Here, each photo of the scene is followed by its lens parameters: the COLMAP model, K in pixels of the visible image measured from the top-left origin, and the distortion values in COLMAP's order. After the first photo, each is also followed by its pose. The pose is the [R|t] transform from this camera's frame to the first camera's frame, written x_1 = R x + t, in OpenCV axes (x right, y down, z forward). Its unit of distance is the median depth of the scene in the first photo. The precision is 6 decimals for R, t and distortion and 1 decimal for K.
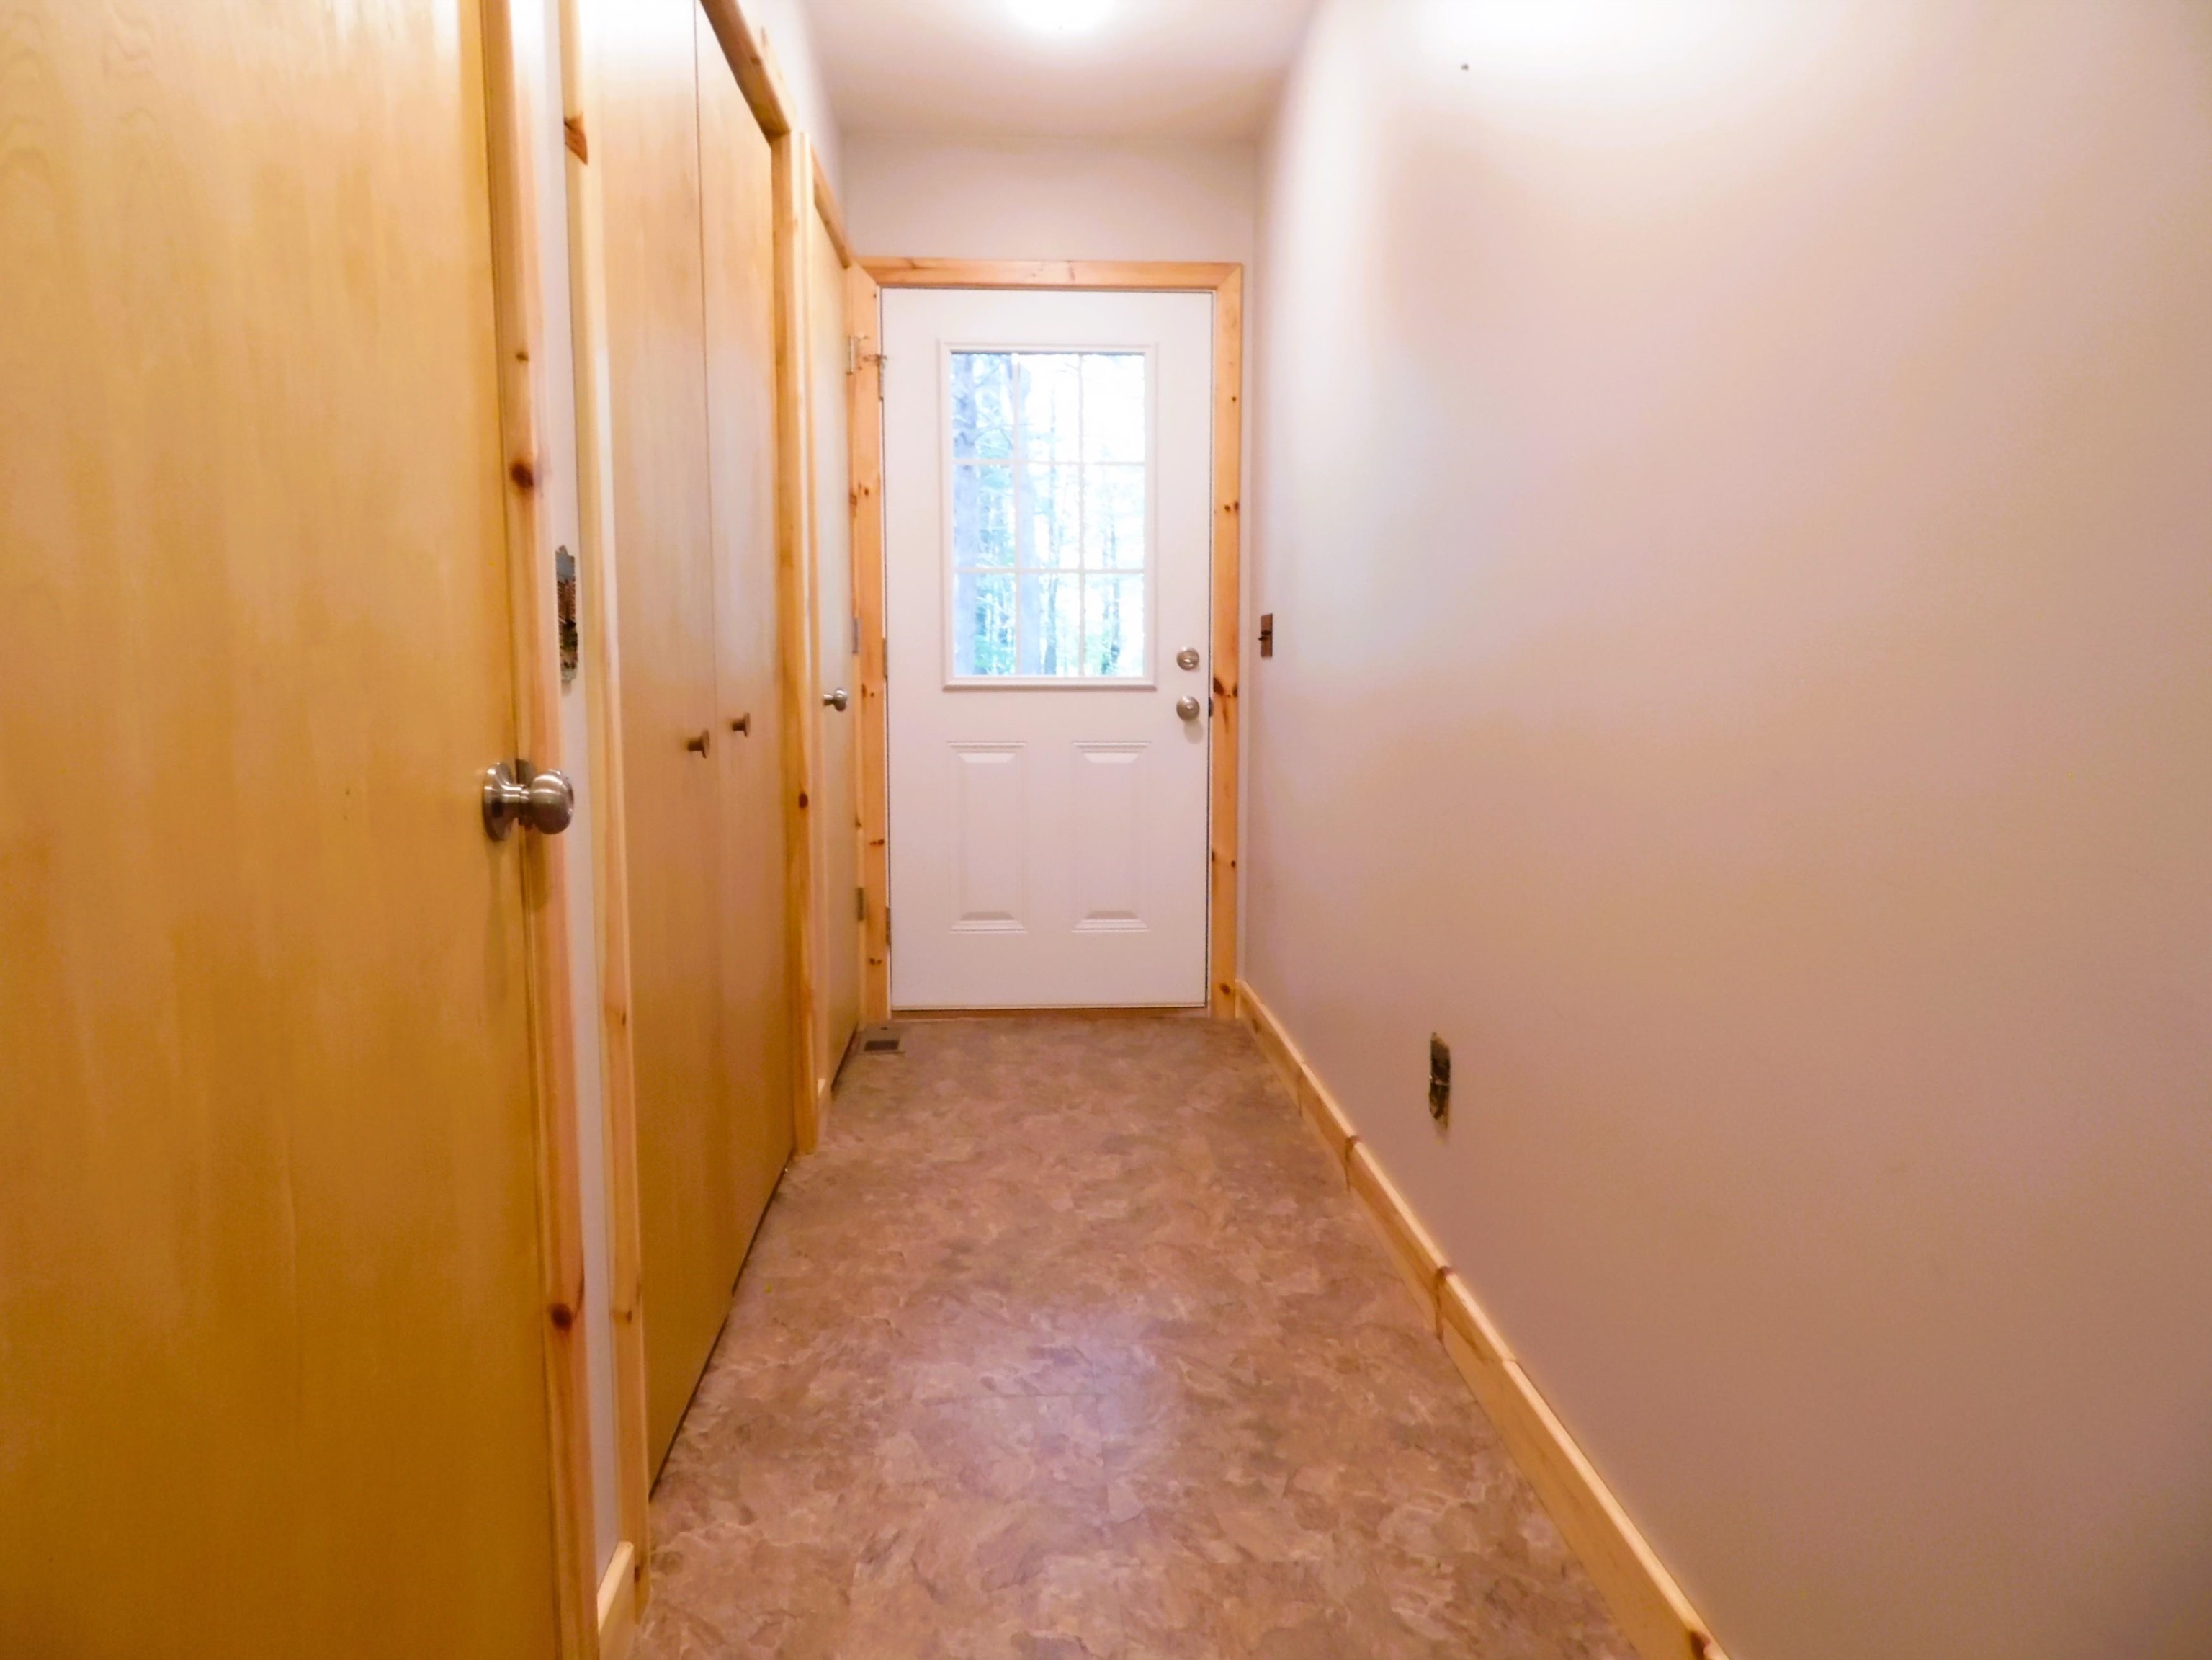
lens RADIAL K [[1500.3, 0, 1120.7], [0, 1500.3, 823.9], [0, 0, 1]] dist [0.005510, -0.003629]
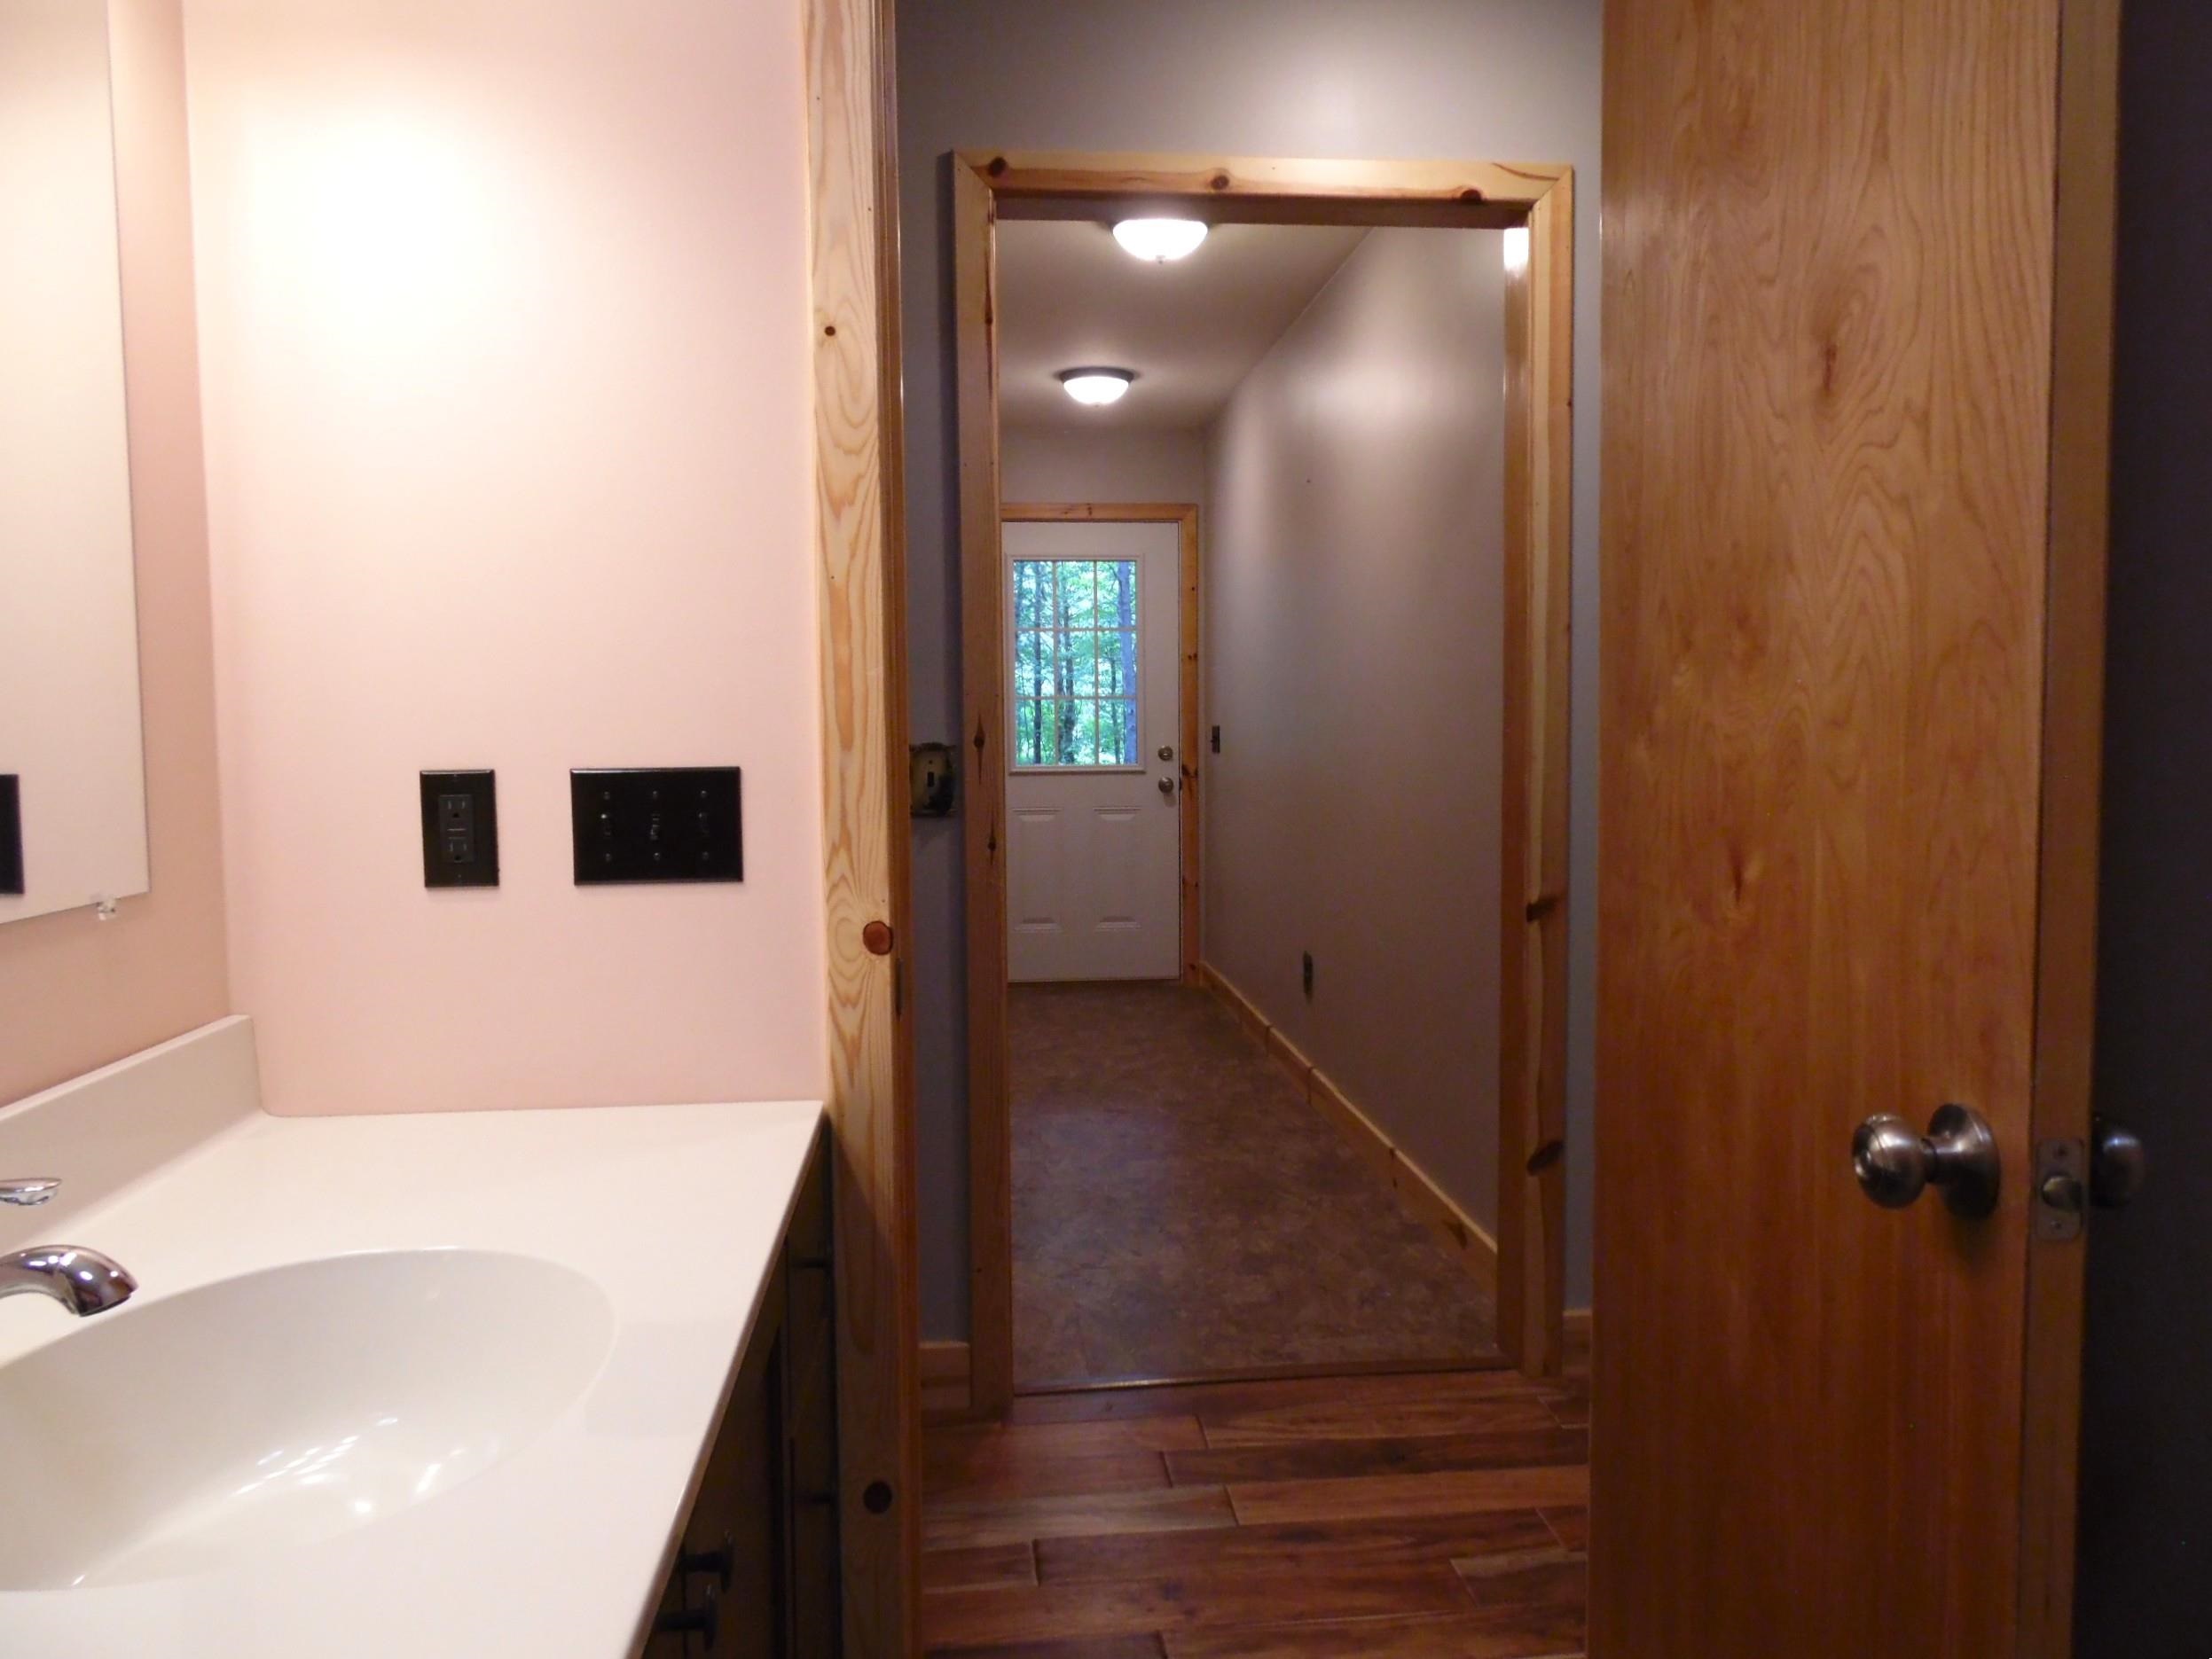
lens RADIAL K [[1499.9, 0, 1120.7], [0, 1499.9, 823.4], [0, 0, 1]] dist [0.005510, -0.003629]
pose [[0.999309, -0.010299, 0.035701, -0.059716], [0.011898, 0.998922, -0.044866, 0.032759], [-0.035200, 0.045260, 0.998355, -0.563517]]
